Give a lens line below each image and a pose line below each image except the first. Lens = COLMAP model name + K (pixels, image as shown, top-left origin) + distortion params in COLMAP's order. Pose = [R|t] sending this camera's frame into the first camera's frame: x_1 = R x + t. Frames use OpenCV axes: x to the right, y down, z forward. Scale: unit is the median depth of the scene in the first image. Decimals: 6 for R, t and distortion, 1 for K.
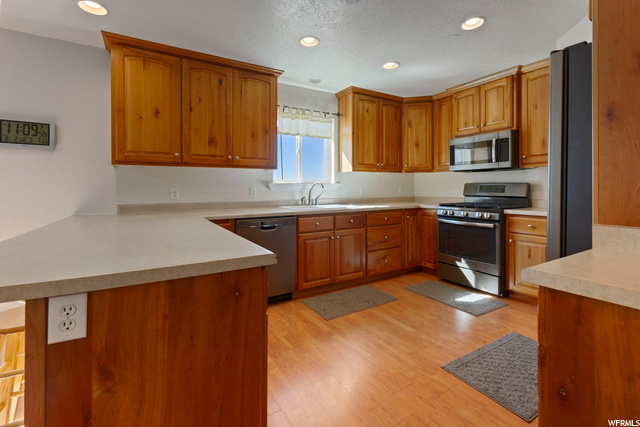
lens RADIAL K [[290.7, 0, 318.9], [0, 290.7, 187.8], [0, 0, 1]] dist [0.001642, 0.000852]
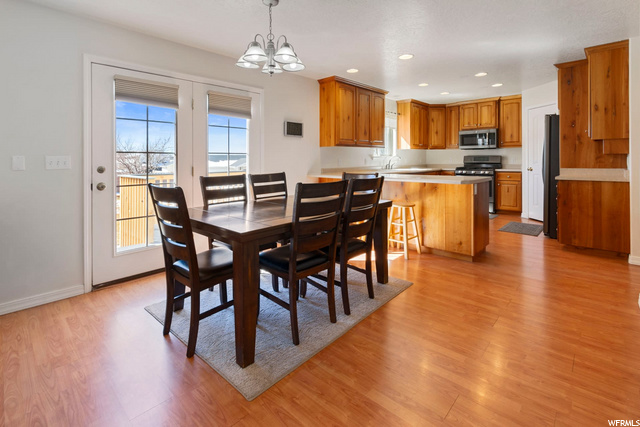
lens RADIAL K [[290.7, 0, 320.7], [0, 290.7, 161.9], [0, 0, 1]] dist [0.001642, 0.000852]
pose [[0.968386, -0.006640, 0.249367, -0.927604], [0.005133, 0.999964, 0.006694, 0.005824], [-0.249402, -0.005202, 0.968386, -0.574292]]
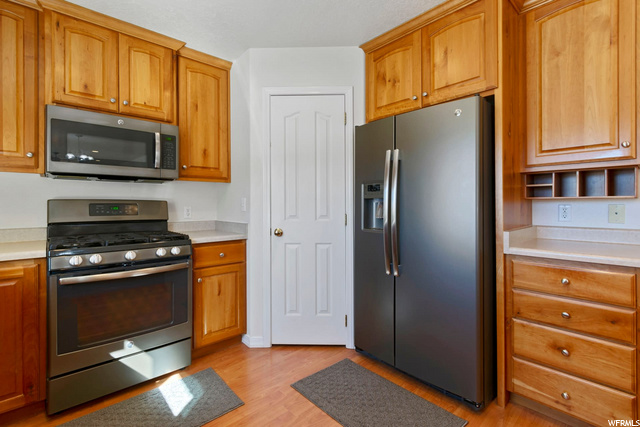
lens RADIAL K [[290.7, 0, 306.2], [0, 290.7, 208.1], [0, 0, 1]] dist [0.001642, 0.000852]
pose [[-0.191602, -0.005988, 0.981454, -0.095840], [0.000864, 0.999980, 0.006269, -0.002459], [-0.981472, 0.002049, -0.191593, 0.788005]]
